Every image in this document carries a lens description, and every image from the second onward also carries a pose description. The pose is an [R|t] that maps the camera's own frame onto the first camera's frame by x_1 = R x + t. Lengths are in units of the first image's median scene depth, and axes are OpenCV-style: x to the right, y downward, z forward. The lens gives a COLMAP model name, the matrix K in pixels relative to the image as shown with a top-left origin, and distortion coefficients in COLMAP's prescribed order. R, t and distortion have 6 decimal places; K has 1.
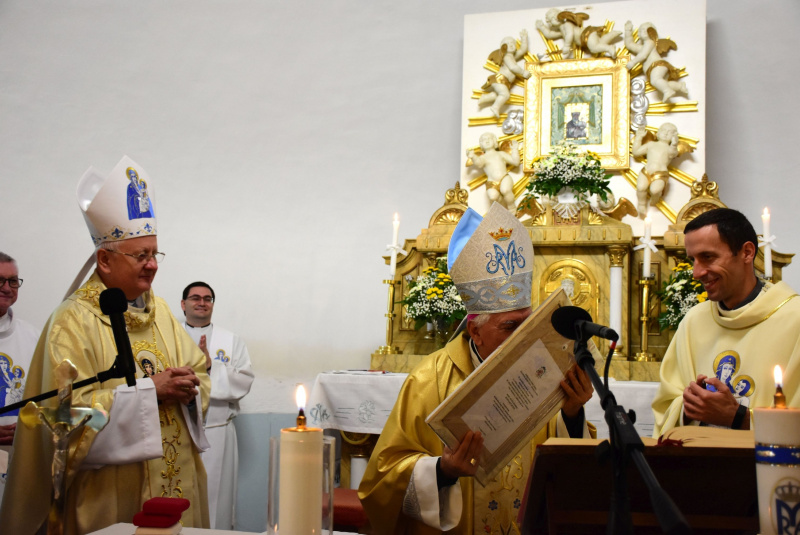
lens RADIAL K [[938.6, 0, 396.4], [0, 938.6, 268.0], [0, 0, 1]] dist [0.075625, 0.000000]
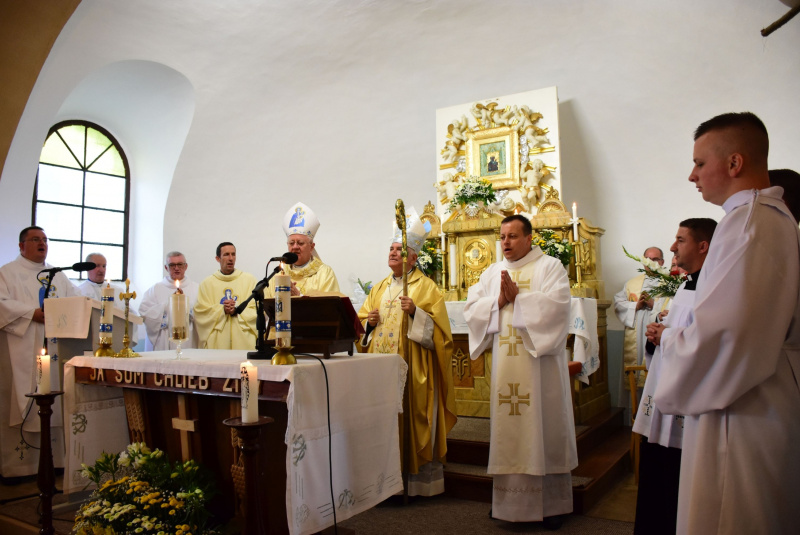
lens RADIAL K [[636.5, 0, 387.3], [0, 636.5, 280.7], [0, 0, 1]] dist [-0.155772, 0.058927]
pose [[0.955989, -0.050893, -0.288956, 0.348661], [0.058211, 0.998163, 0.016783, 0.040138], [0.287571, -0.032865, 0.957195, -0.225316]]
